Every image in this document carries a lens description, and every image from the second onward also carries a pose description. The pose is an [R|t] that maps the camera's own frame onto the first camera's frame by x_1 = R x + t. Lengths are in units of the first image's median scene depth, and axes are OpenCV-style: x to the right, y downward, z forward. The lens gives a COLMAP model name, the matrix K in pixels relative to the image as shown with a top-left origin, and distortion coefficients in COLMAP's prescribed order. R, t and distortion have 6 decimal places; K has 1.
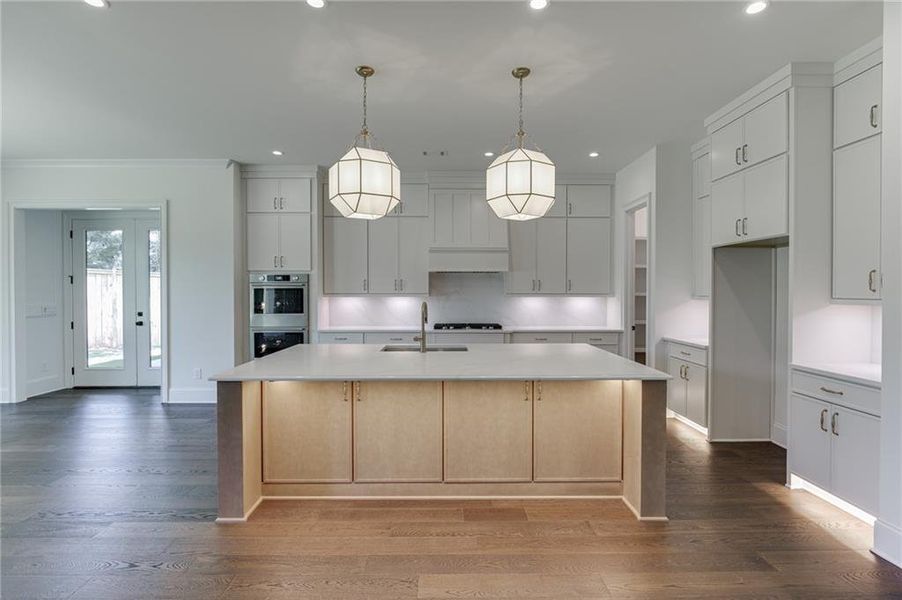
lens RADIAL K [[430.9, 0, 448.7], [0, 430.9, 296.6], [0, 0, 1]] dist [-0.011755, 0.000460]
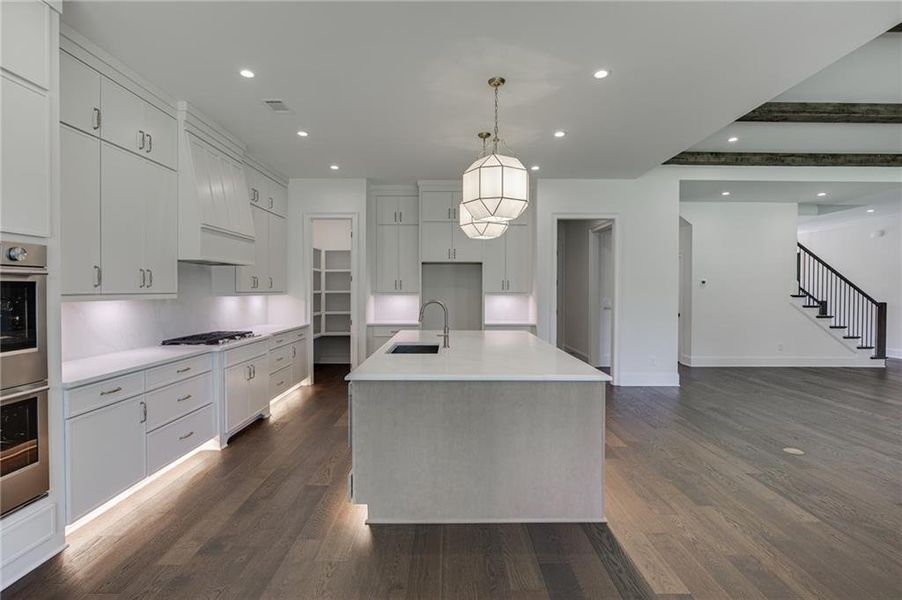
lens RADIAL K [[430.9, 0, 449.0], [0, 430.9, 294.4], [0, 0, 1]] dist [-0.011755, 0.000460]
pose [[0.008014, -0.012832, 0.999886, -0.717944], [0.011605, 0.999852, 0.012739, -0.008778], [-0.999901, 0.011501, 0.008162, 0.633197]]
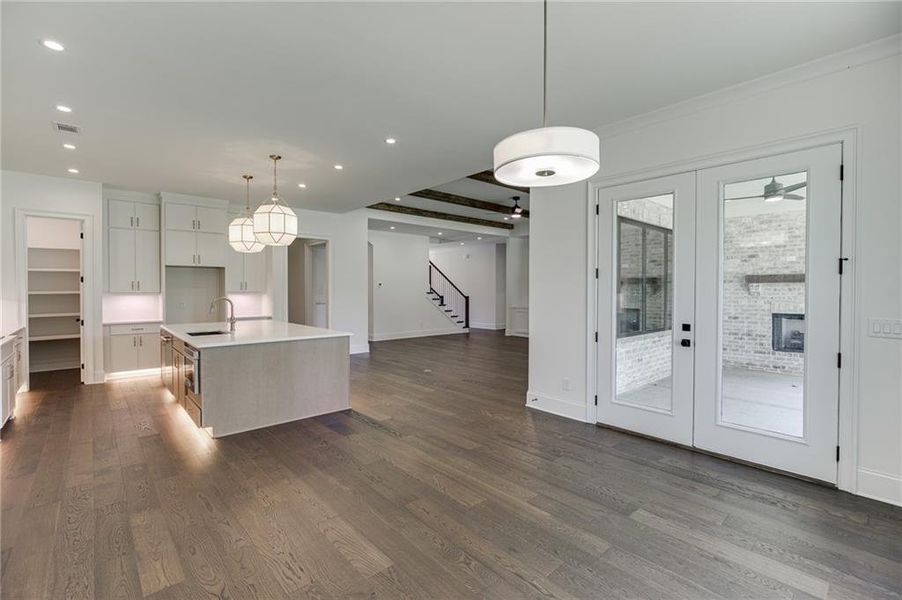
lens RADIAL K [[408.7, 0, 449.5], [0, 408.7, 293.3], [0, 0, 1]] dist [-0.015520, 0.002864]
pose [[-0.658527, -0.006716, 0.752527, -1.041164], [0.011427, 0.999756, 0.018921, -0.010838], [-0.752470, 0.021059, -0.658289, 0.876378]]
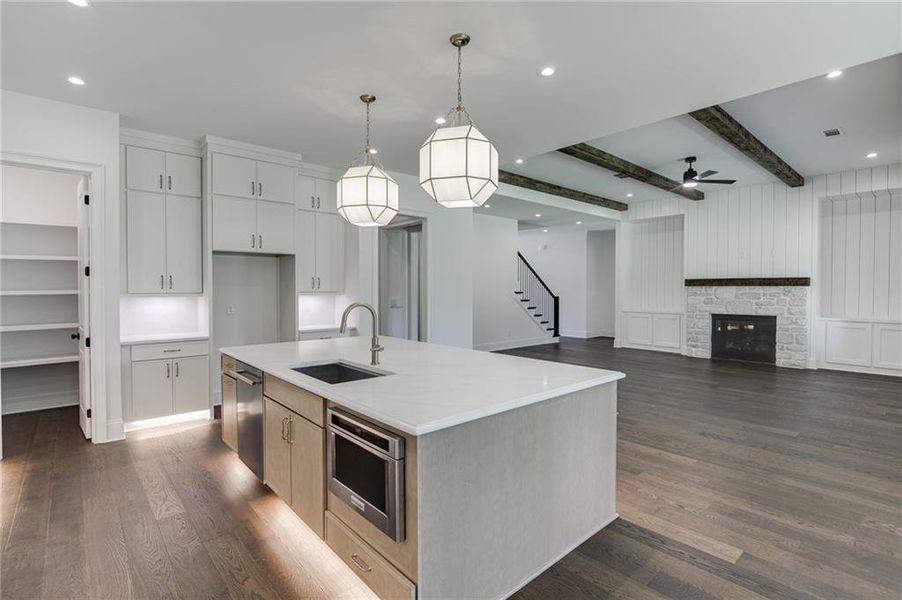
lens RADIAL K [[430.9, 0, 445.5], [0, 430.9, 294.8], [0, 0, 1]] dist [-0.011755, 0.000460]
pose [[-0.652946, -0.012797, 0.757296, -0.483968], [0.010137, 0.999620, 0.025631, -0.012468], [-0.757336, 0.024412, -0.652569, 0.917107]]
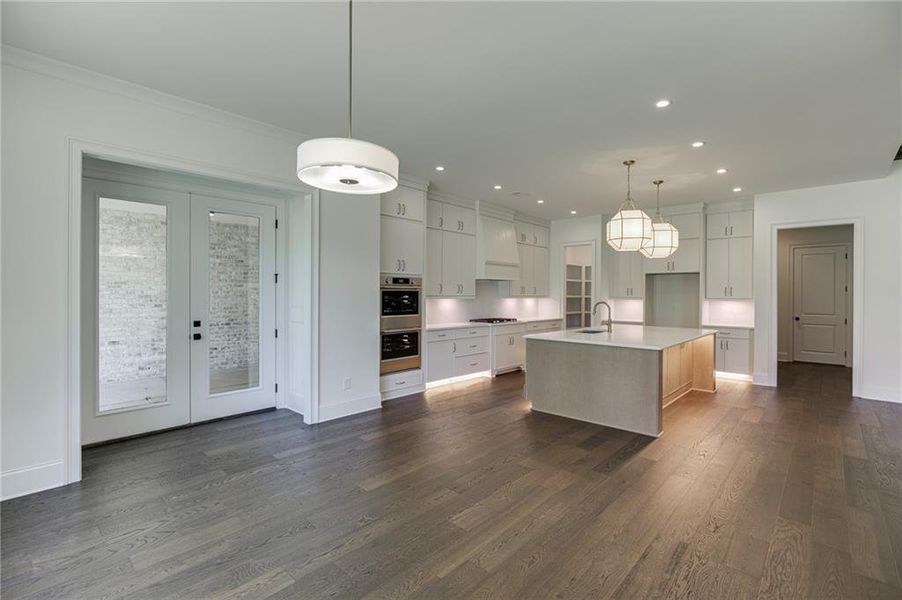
lens RADIAL K [[408.7, 0, 447.8], [0, 408.7, 294.3], [0, 0, 1]] dist [-0.015520, 0.002864]
pose [[0.695777, 0.003903, 0.718247, -1.030304], [0.003841, 0.999951, -0.009154, -0.001363], [-0.718247, 0.009128, 0.695728, 0.232850]]
